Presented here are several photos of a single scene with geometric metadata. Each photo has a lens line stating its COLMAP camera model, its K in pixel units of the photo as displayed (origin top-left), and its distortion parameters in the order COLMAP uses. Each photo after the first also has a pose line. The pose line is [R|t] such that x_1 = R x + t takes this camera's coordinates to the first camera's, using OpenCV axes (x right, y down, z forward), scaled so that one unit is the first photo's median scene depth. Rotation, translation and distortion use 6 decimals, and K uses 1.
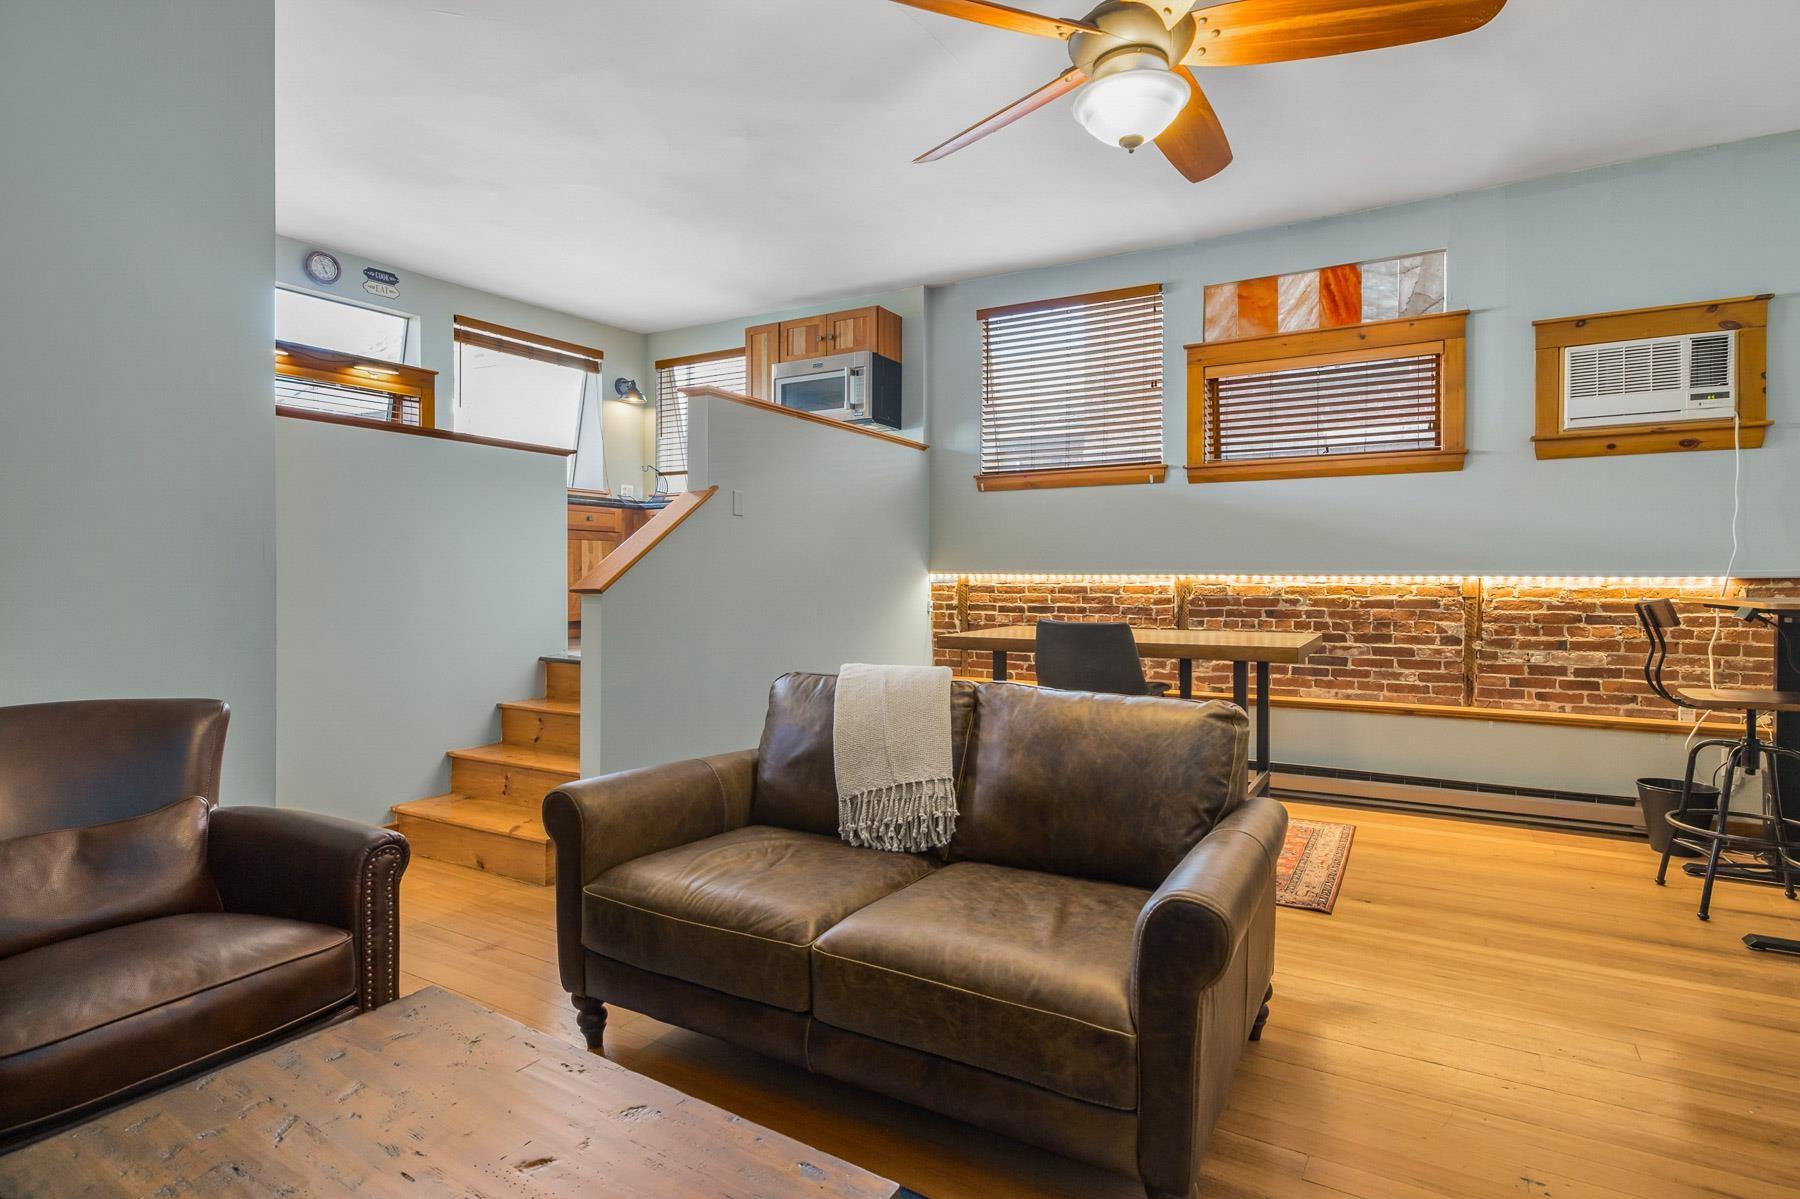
lens RADIAL K [[899.4, 0, 906.6], [0, 899.4, 592.2], [0, 0, 1]] dist [-0.000709, -0.000273]
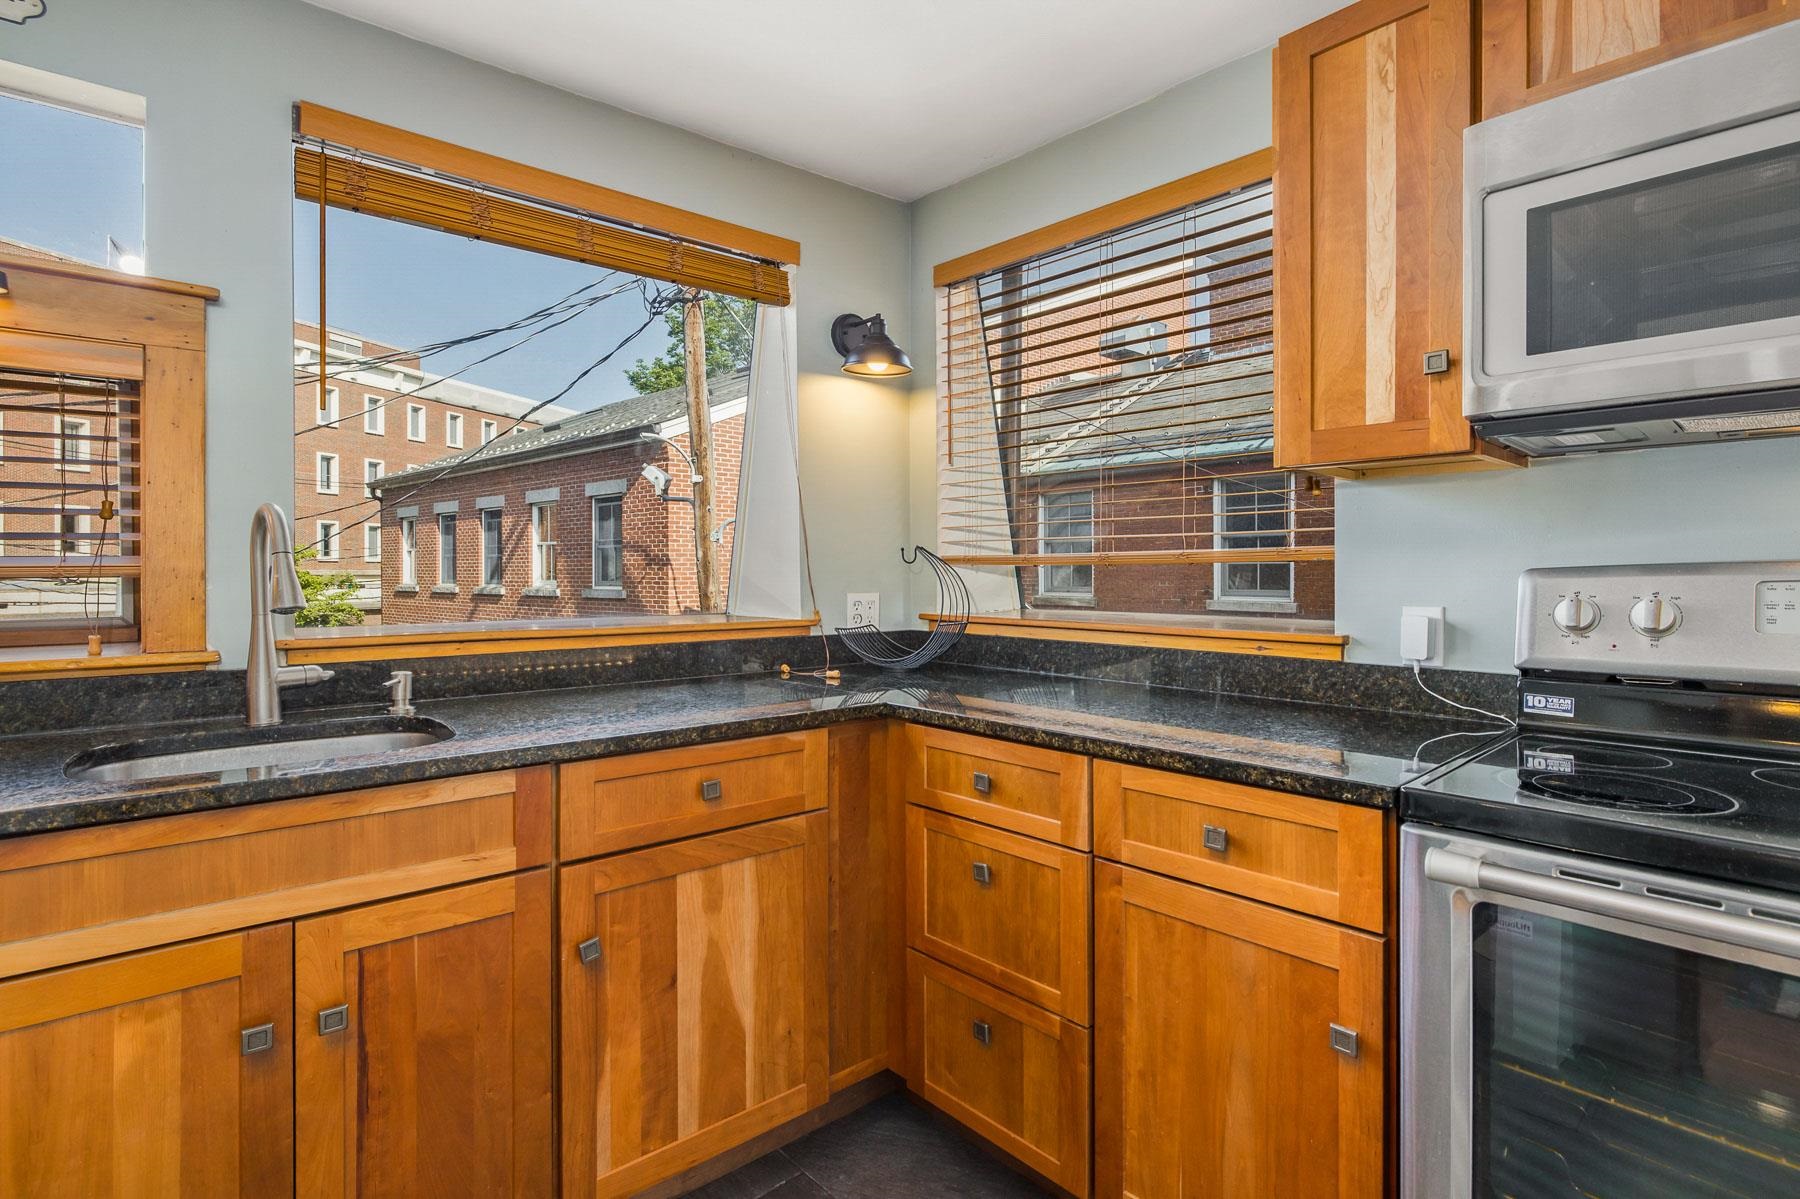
lens RADIAL K [[875.8, 0, 899.9], [0, 875.8, 575.4], [0, 0, 1]] dist [-0.001422, -0.000005]
pose [[0.954218, 0.001675, -0.299107, -0.264734], [-0.004189, 0.999961, -0.007762, -0.177682], [0.299083, 0.008659, 0.954188, 0.933887]]
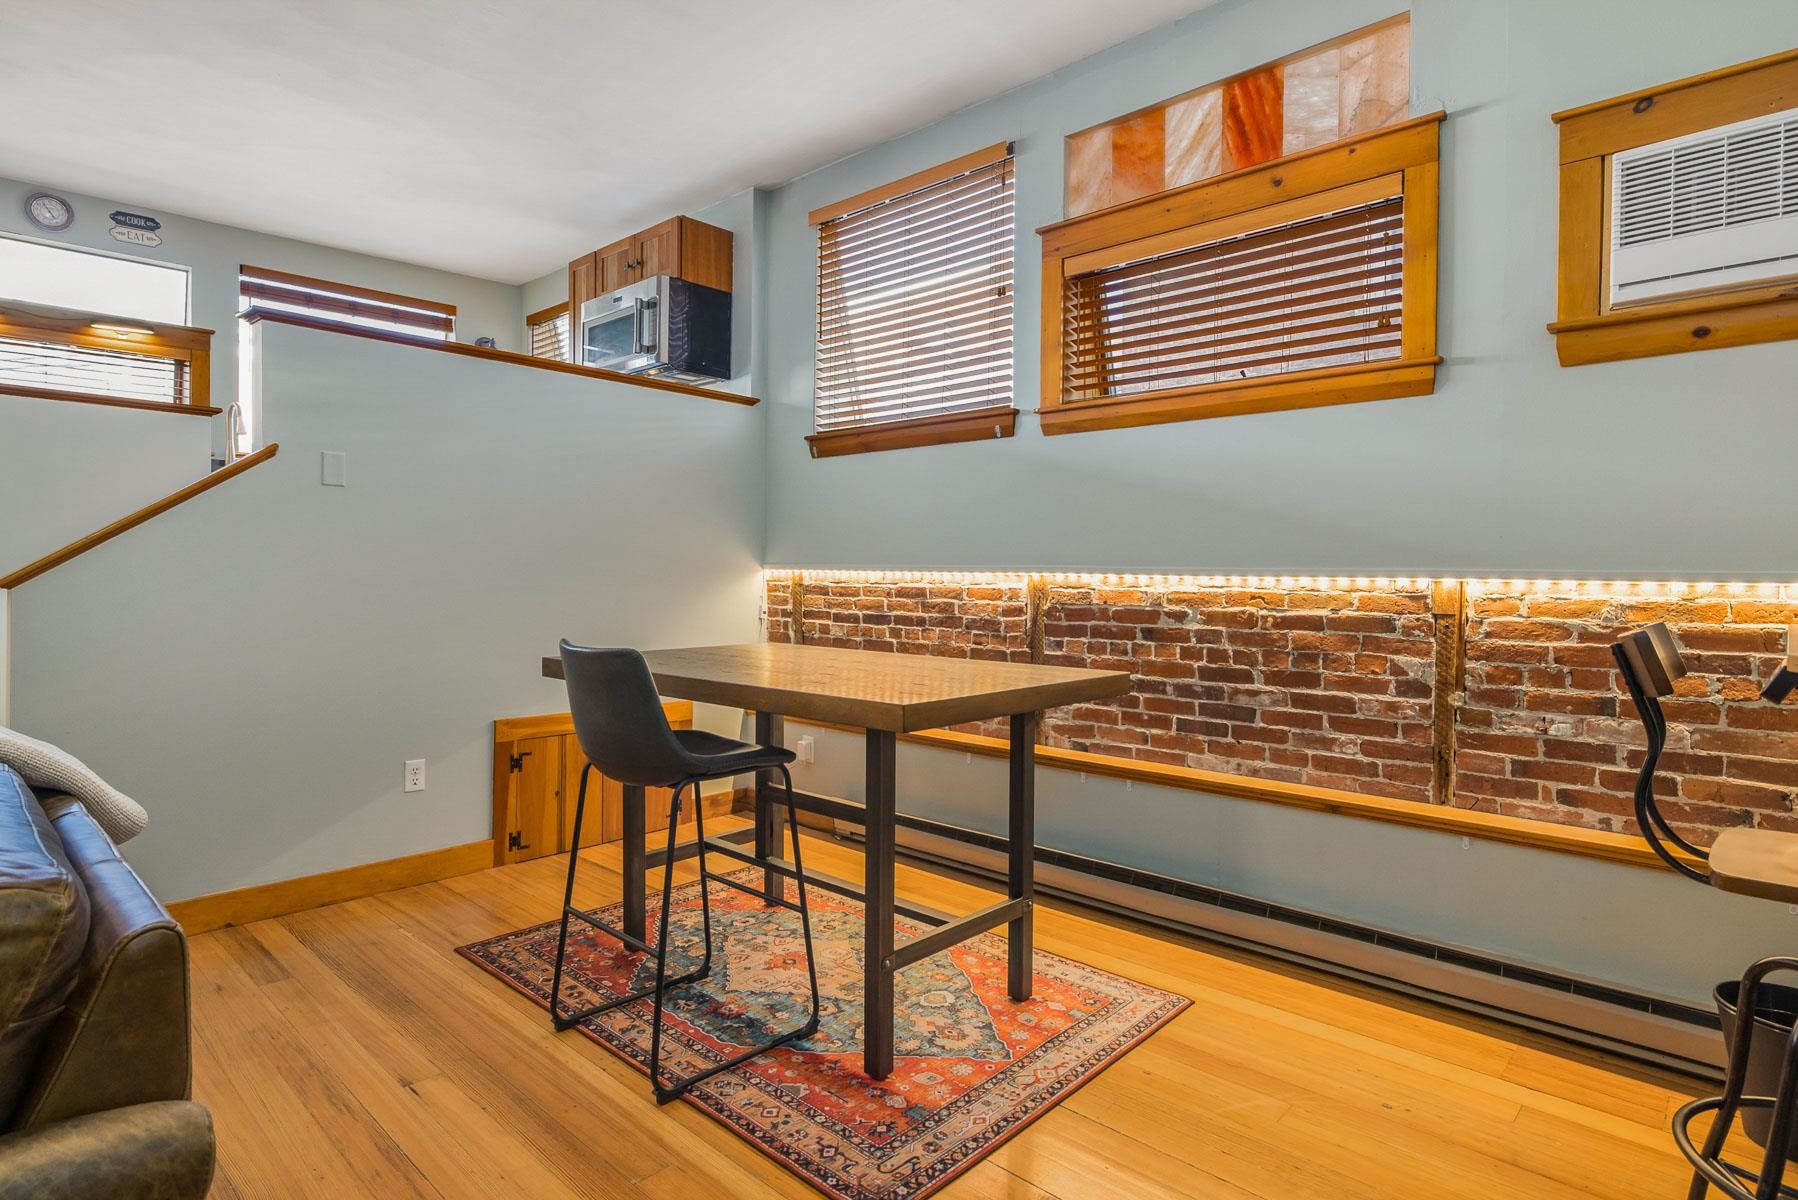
lens RADIAL K [[941.6, 0, 899.2], [0, 941.6, 591.6], [0, 0, 1]] dist [-0.001209, 0.000472]
pose [[0.975520, 0.013484, -0.219495, 0.383229], [-0.013702, 0.999906, 0.000531, -0.004283], [0.219482, 0.002490, 0.975613, 0.309373]]
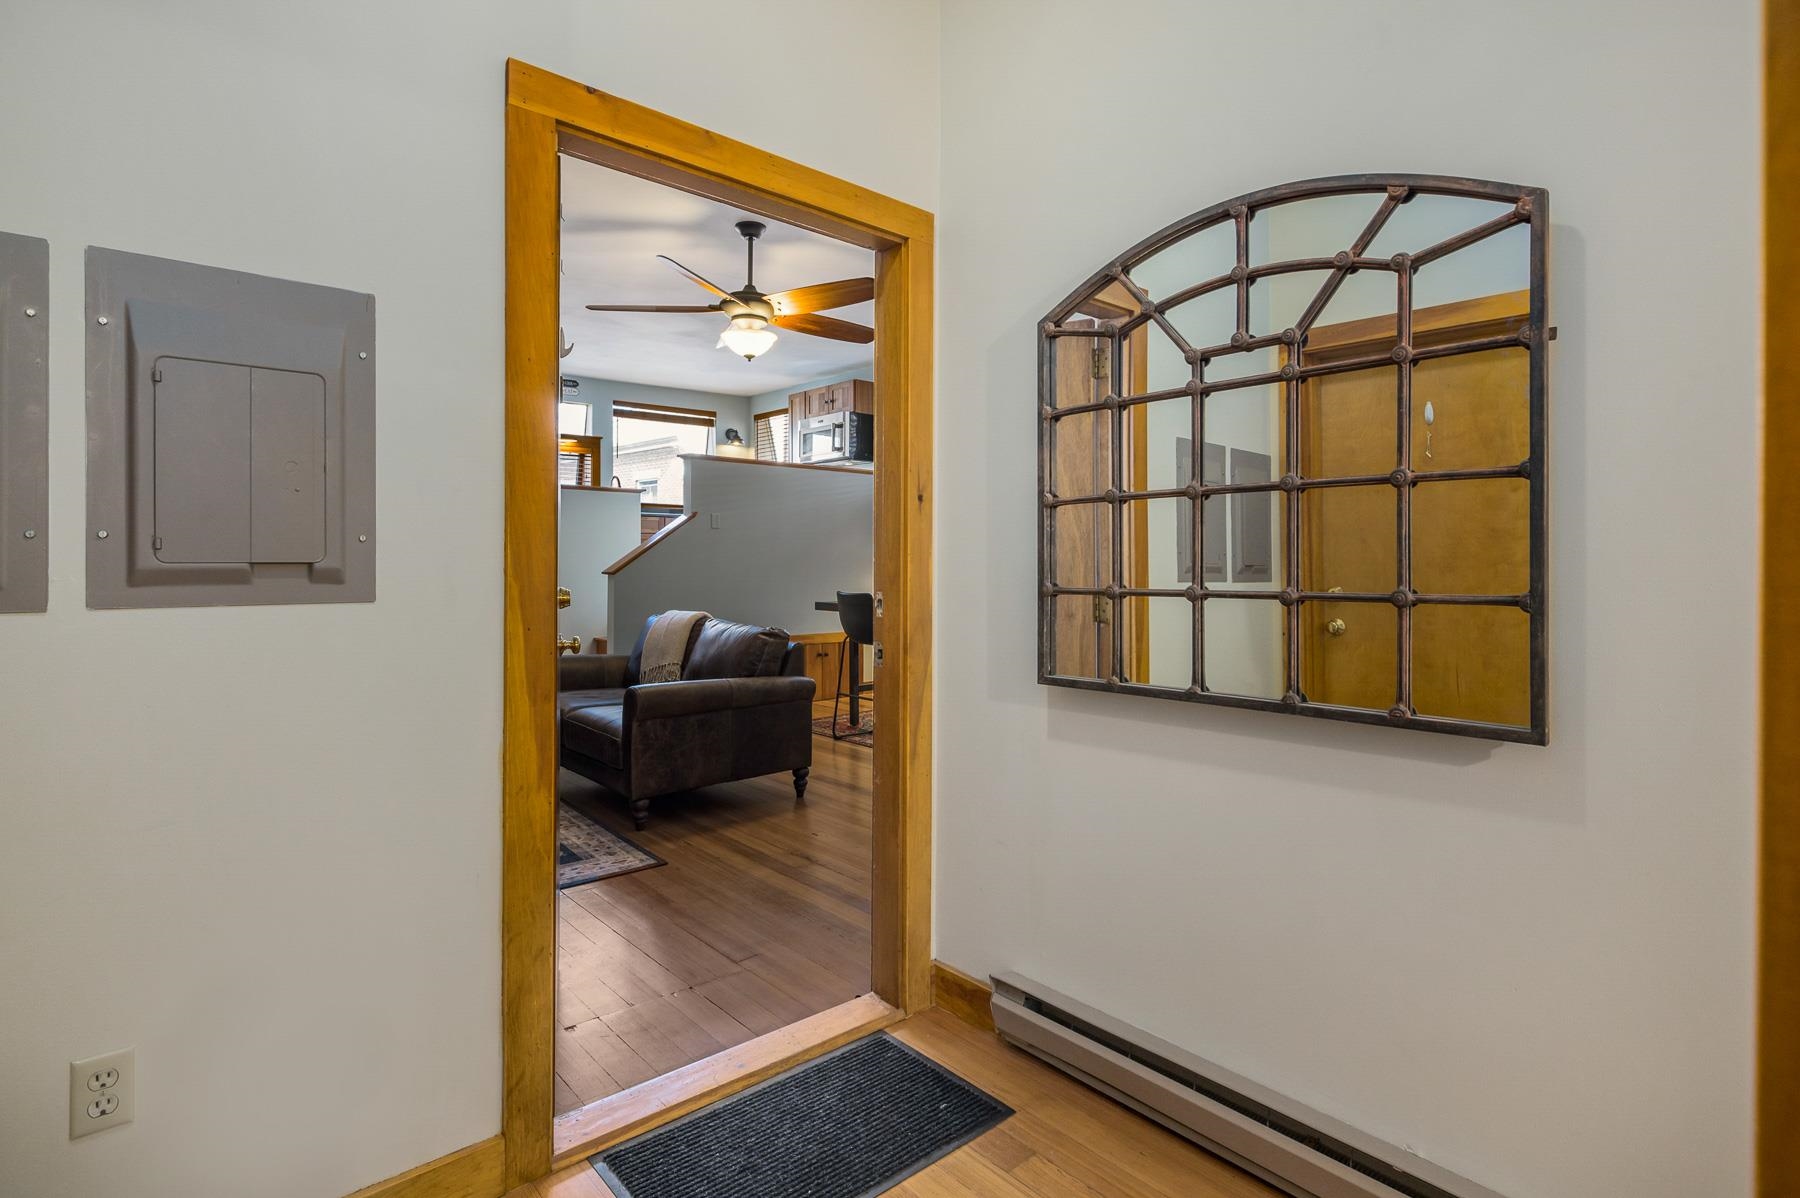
lens RADIAL K [[875.8, 0, 899.9], [0, 875.8, 574.9], [0, 0, 1]] dist [-0.001422, -0.000005]
pose [[0.946657, 0.007104, -0.322164, 0.580157], [-0.008130, 0.999965, -0.001837, 0.000019], [0.322140, 0.004358, 0.946682, -0.371048]]
